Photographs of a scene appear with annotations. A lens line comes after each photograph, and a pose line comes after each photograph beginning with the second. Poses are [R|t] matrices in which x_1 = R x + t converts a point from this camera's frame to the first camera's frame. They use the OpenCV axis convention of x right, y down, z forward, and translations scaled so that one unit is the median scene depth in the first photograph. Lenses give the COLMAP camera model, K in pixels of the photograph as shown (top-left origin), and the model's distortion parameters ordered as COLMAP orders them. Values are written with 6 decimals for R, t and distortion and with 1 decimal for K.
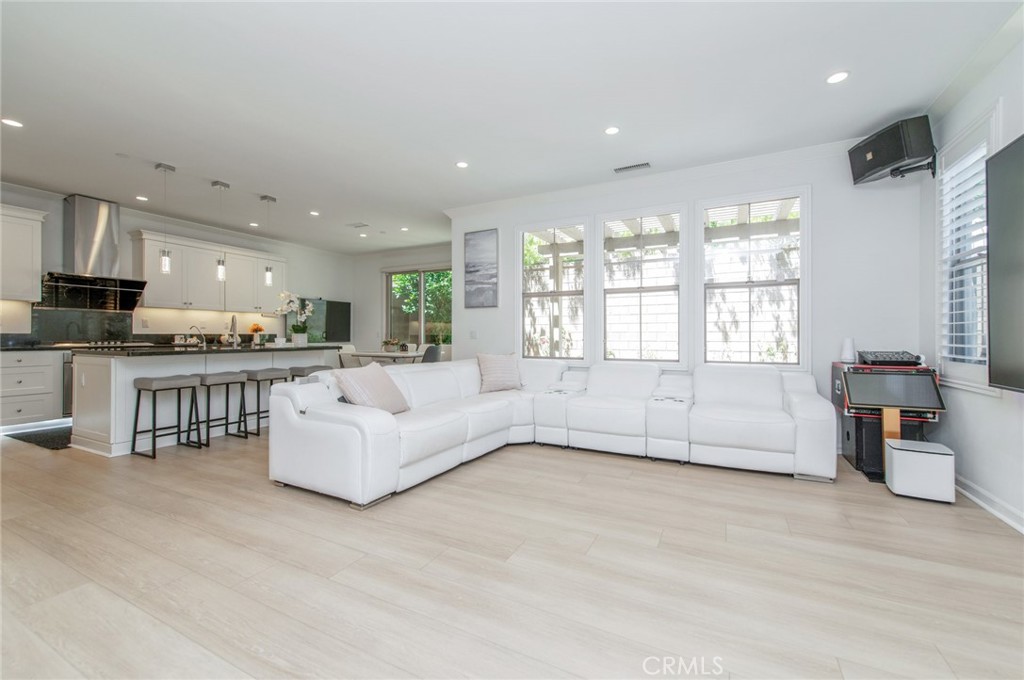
lens RADIAL K [[416.1, 0, 515.6], [0, 416.1, 335.8], [0, 0, 1]] dist [0.018208, -0.003560]
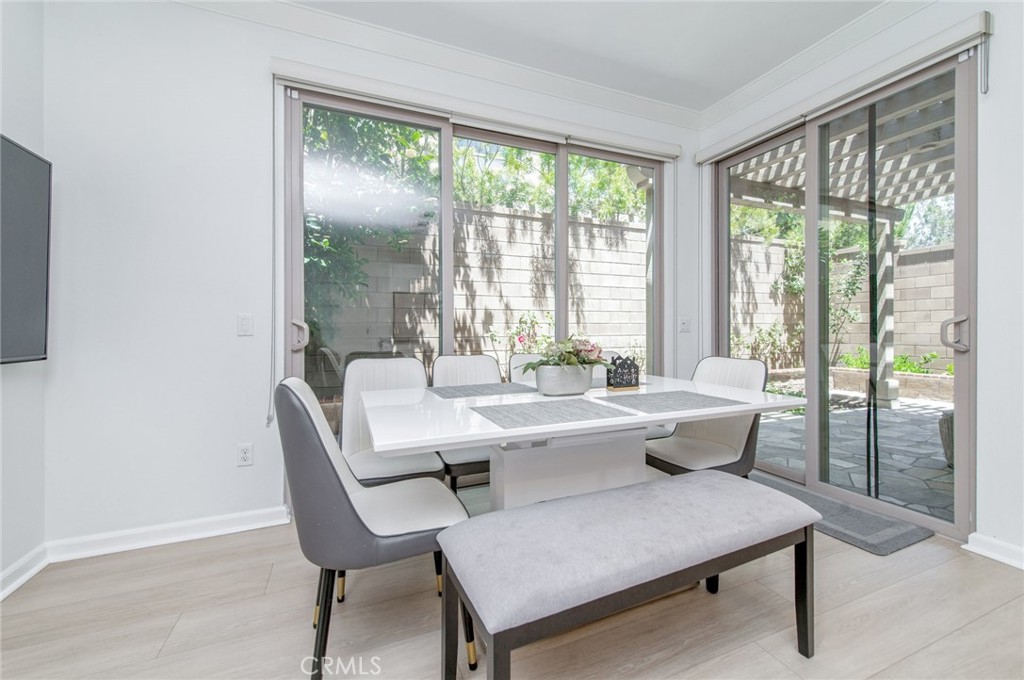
lens RADIAL K [[401.4, 0, 512.5], [0, 401.4, 331.7], [0, 0, 1]] dist [0.016051, -0.004815]
pose [[0.649272, -0.004764, 0.760541, -0.660248], [0.006419, 0.999979, 0.000784, 0.009389], [-0.760529, 0.004373, 0.649289, 1.171269]]
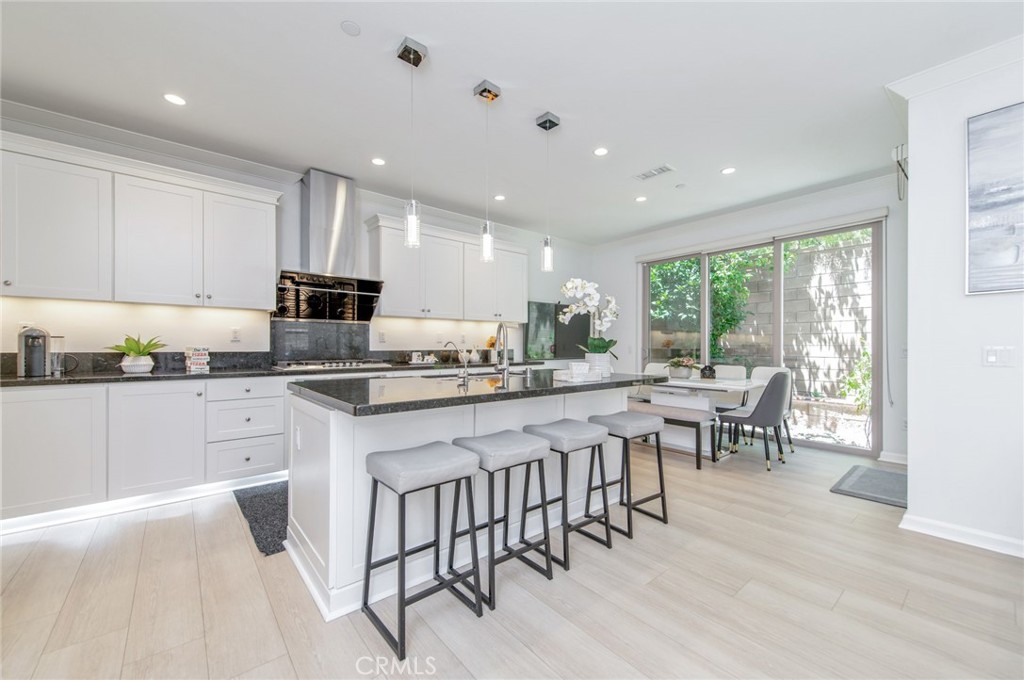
lens RADIAL K [[401.4, 0, 510.8], [0, 401.4, 345.5], [0, 0, 1]] dist [0.016051, -0.004815]
pose [[0.918451, -0.001235, -0.395532, -0.391749], [0.000596, 0.999998, -0.001739, -0.013753], [0.395534, 0.001361, 0.918450, 0.439096]]
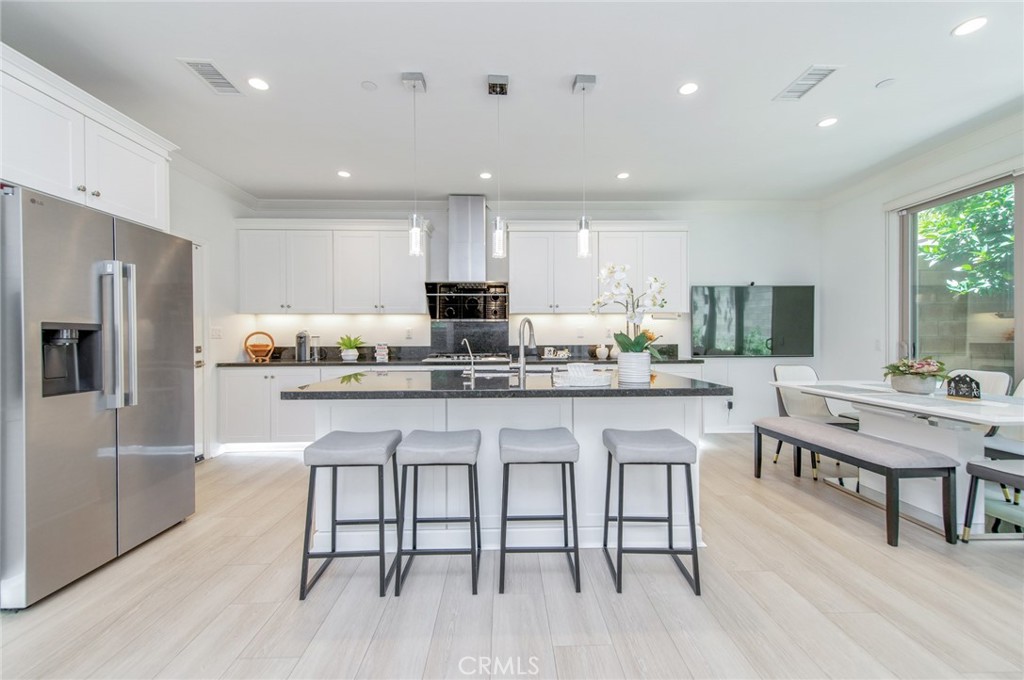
lens RADIAL K [[401.4, 0, 512.7], [0, 401.4, 339.4], [0, 0, 1]] dist [0.016051, -0.004815]
pose [[0.478158, -0.003284, -0.878268, -0.193089], [0.006079, 0.999981, -0.000429, -0.017956], [0.878253, -0.005134, 0.478169, 0.649398]]
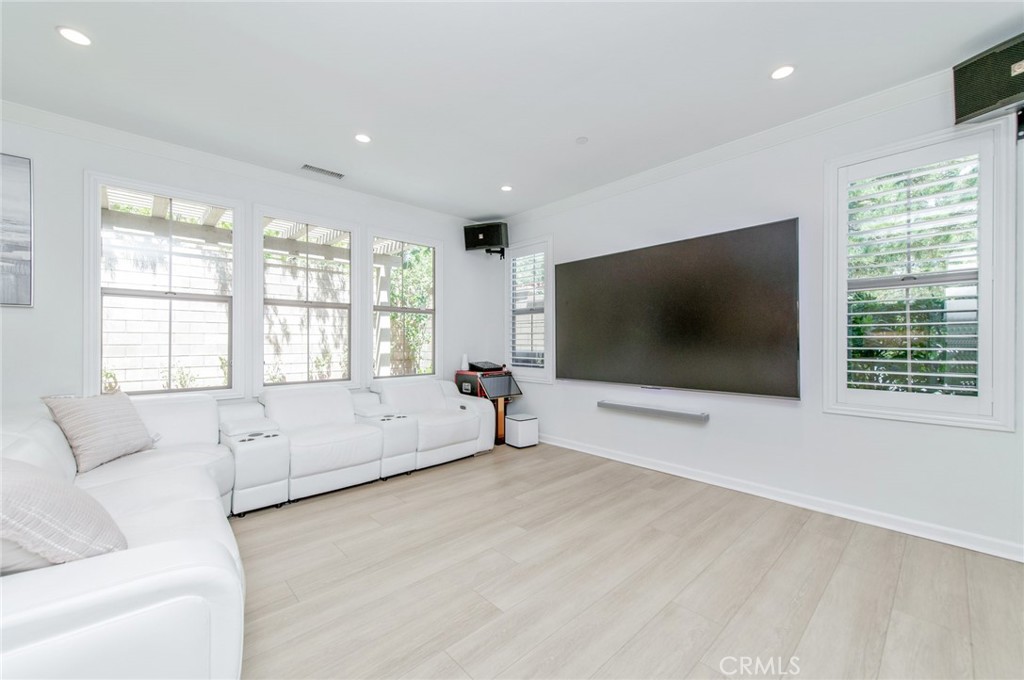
lens RADIAL K [[401.4, 0, 513.7], [0, 401.4, 340.0], [0, 0, 1]] dist [0.016051, -0.004815]
pose [[0.342333, 0.004959, 0.939566, -0.311058], [-0.000778, 0.999987, -0.004994, -0.024230], [-0.939578, 0.000979, 0.342332, 0.237030]]
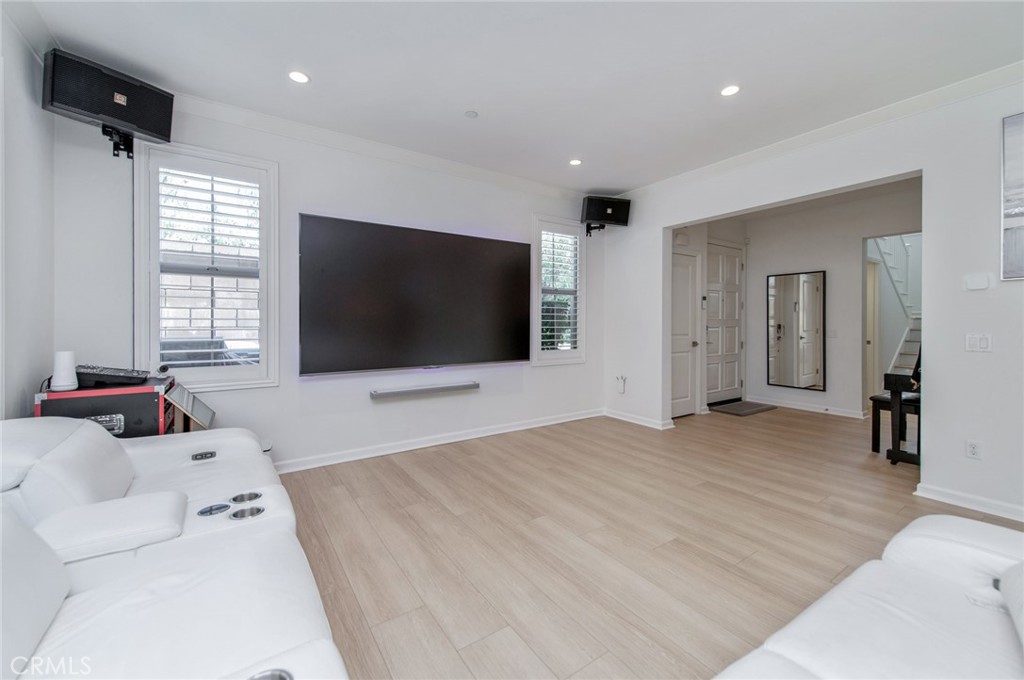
lens RADIAL K [[401.4, 0, 511.3], [0, 401.4, 327.2], [0, 0, 1]] dist [0.016051, -0.004815]
pose [[-0.877061, -0.007861, 0.480315, -0.056495], [-0.003884, 0.999949, 0.009272, -0.025843], [-0.480364, 0.006267, -0.877047, 0.797904]]
